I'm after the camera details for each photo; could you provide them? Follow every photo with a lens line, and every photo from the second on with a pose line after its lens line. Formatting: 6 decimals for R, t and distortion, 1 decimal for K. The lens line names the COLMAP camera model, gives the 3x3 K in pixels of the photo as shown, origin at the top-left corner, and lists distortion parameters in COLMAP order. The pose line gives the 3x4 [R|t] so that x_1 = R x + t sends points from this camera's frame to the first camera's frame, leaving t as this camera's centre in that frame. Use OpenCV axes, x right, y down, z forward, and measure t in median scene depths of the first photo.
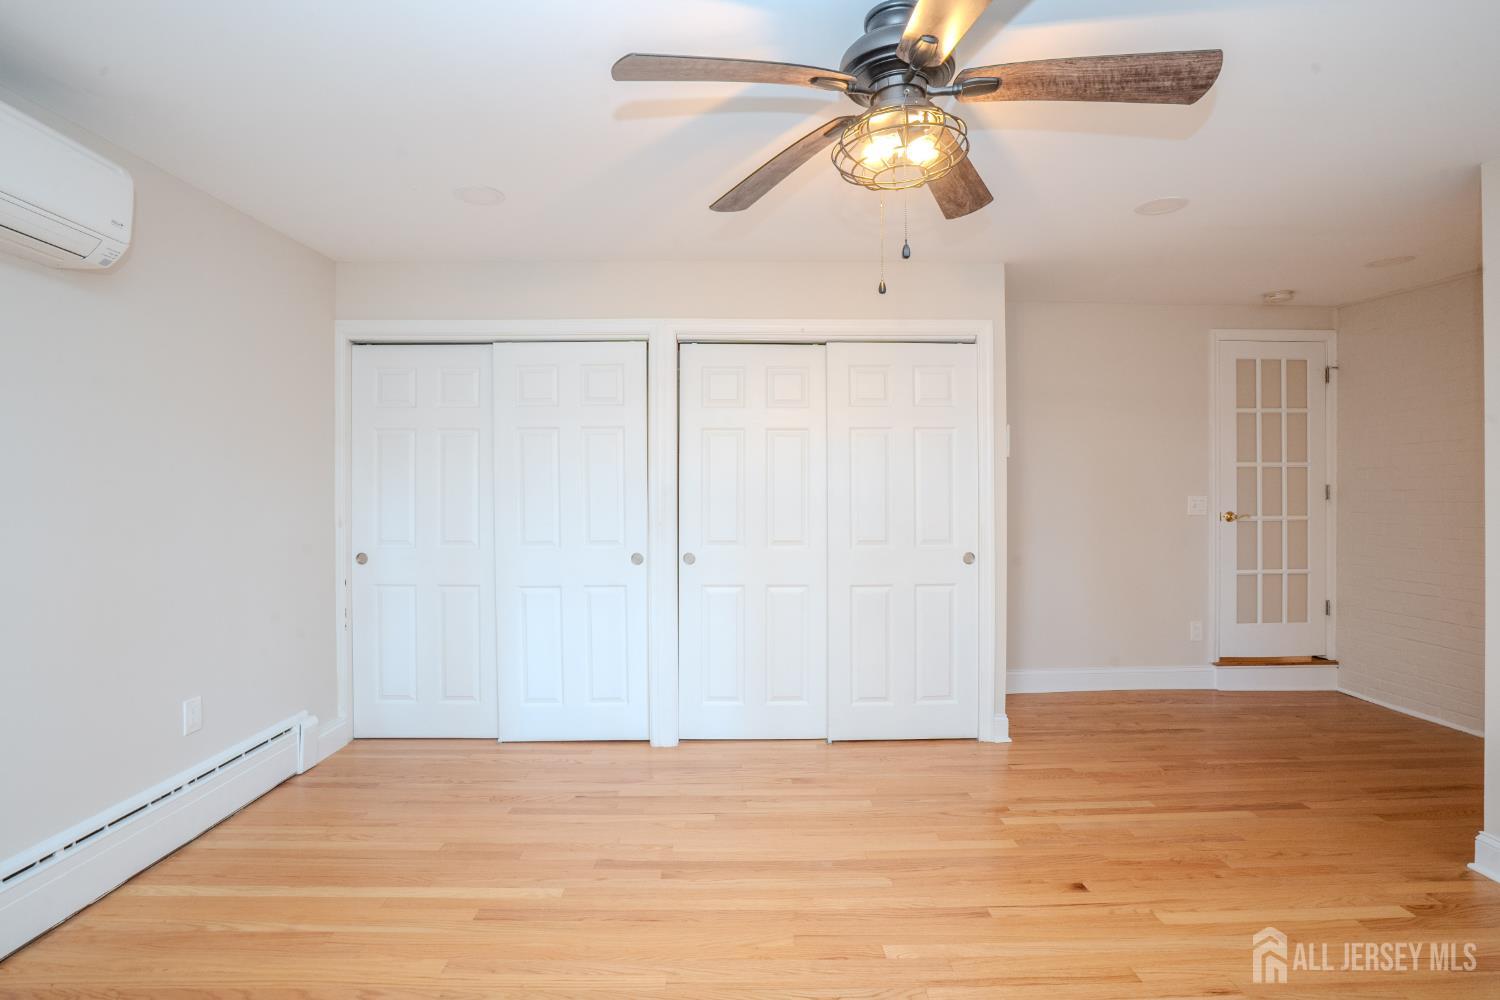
lens RADIAL K [[694.2, 0, 753.4], [0, 694.2, 498.4], [0, 0, 1]] dist [-0.054698, 0.020845]
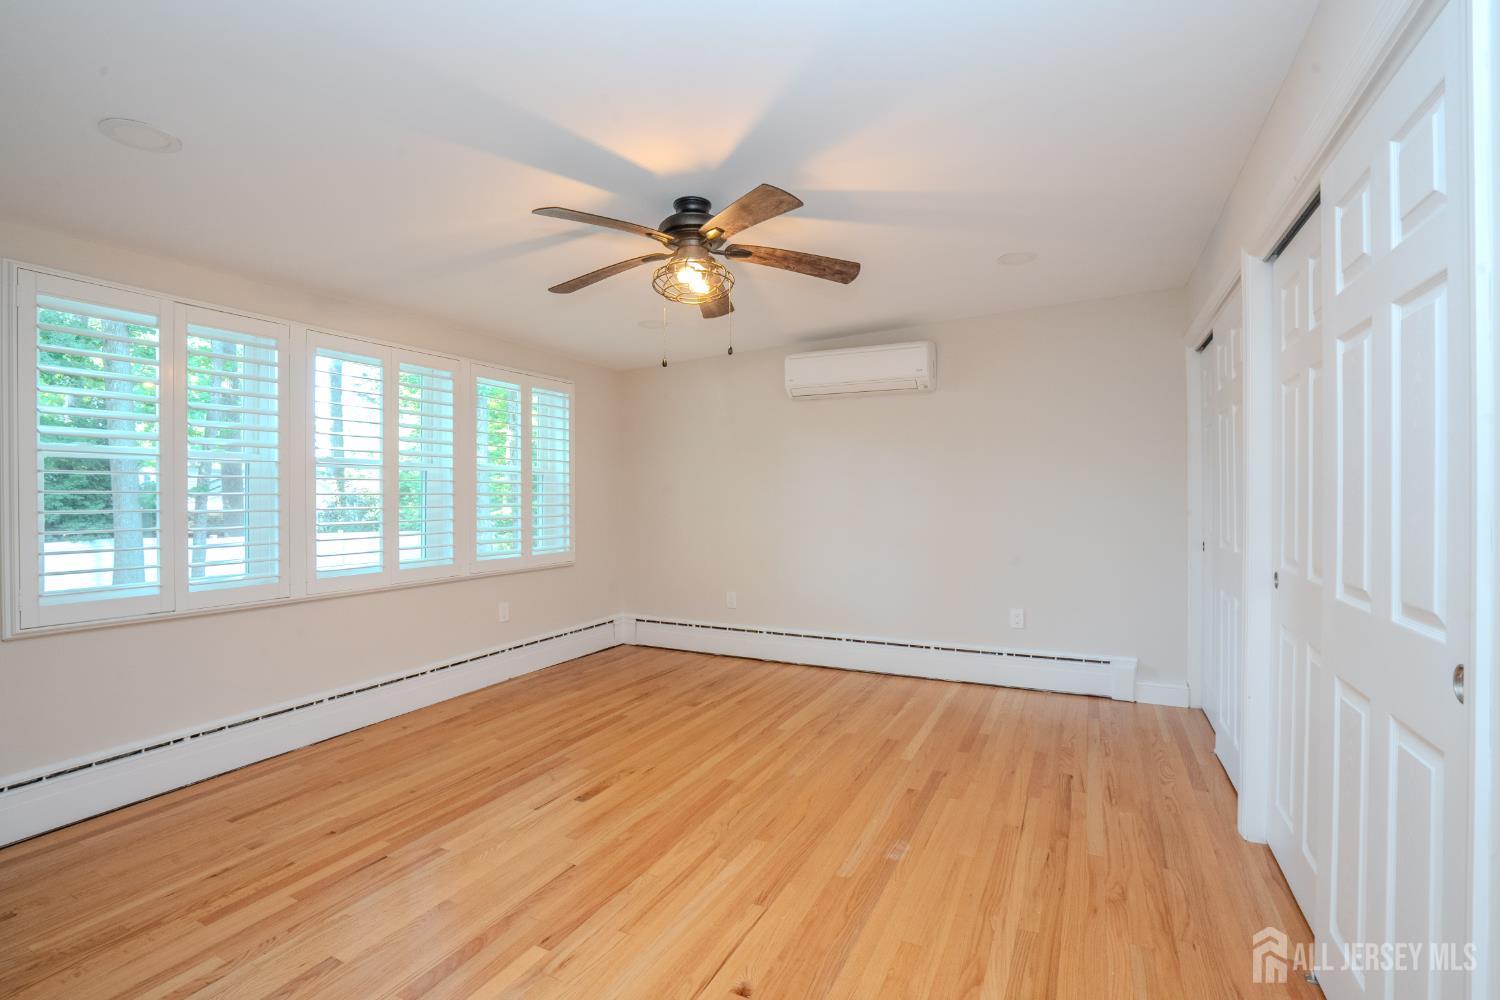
lens RADIAL K [[694.2, 0, 753.4], [0, 694.2, 498.4], [0, 0, 1]] dist [-0.054698, 0.020845]
pose [[-0.475762, 0.004539, -0.879562, 0.730568], [0.003043, 0.999989, 0.003515, 0.004263], [0.879569, -0.001004, -0.475771, 0.875583]]
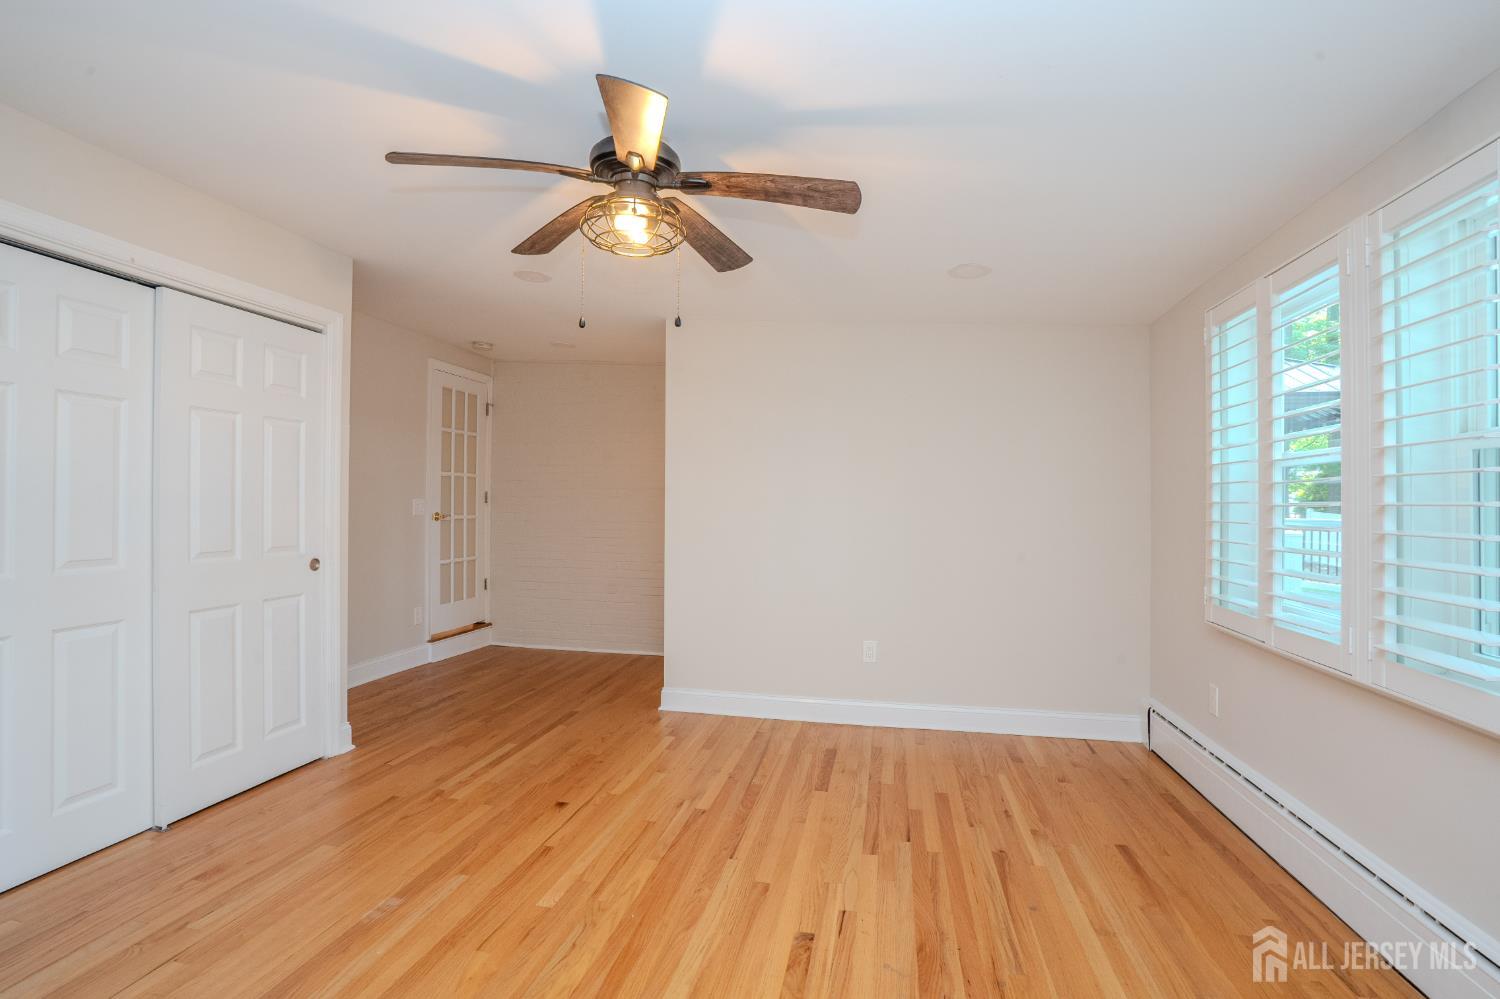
lens RADIAL K [[694.2, 0, 753.4], [0, 694.2, 497.9], [0, 0, 1]] dist [-0.054698, 0.020845]
pose [[0.228892, 0.011777, 0.973381, -0.447706], [-0.006460, 0.999923, -0.010579, 0.003726], [-0.973430, -0.003867, 0.228950, 0.224200]]
